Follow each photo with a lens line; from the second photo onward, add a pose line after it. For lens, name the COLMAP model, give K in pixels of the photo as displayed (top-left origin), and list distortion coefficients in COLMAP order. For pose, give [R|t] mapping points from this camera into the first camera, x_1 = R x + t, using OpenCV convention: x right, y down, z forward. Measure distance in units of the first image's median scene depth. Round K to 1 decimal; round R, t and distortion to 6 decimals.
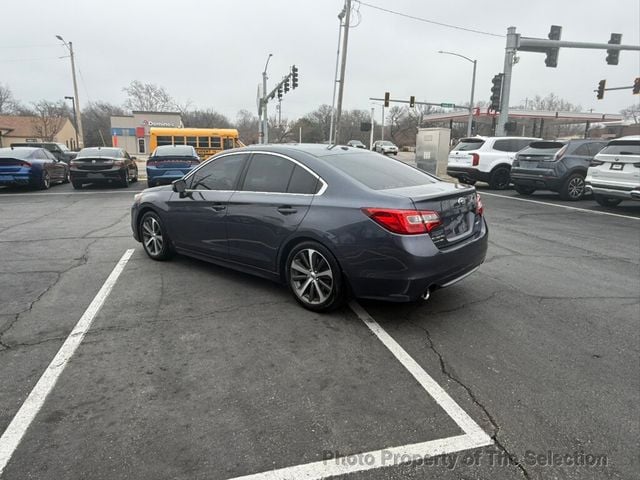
lens RADIAL K [[424.7, 0, 321.3], [0, 424.7, 236.6], [0, 0, 1]] dist [-0.002089, 0.000336]
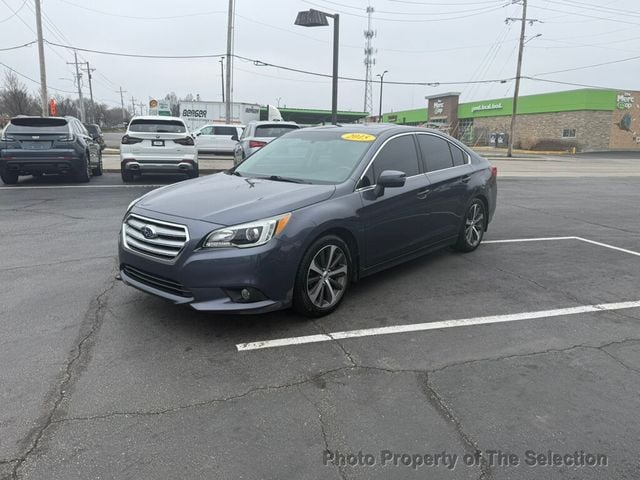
lens RADIAL K [[477.6, 0, 317.8], [0, 477.6, 239.9], [0, 0, 1]] dist [0.040350, -0.047709]
pose [[0.008851, -0.225932, 0.974103, -1.078737], [0.196646, 0.955512, 0.219833, -0.207392], [-0.980435, 0.189608, 0.052886, 1.004719]]
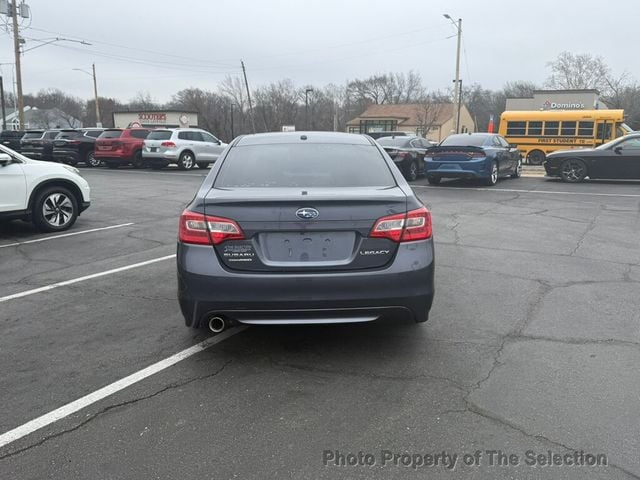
lens RADIAL K [[535.4, 0, 331.6], [0, 535.4, 235.1], [0, 0, 1]] dist [0.070336, -0.112066]
pose [[0.691727, 0.130099, -0.710343, 0.681106], [-0.148029, 0.988296, 0.036856, -0.059331], [0.706824, 0.079657, 0.702890, 0.290600]]
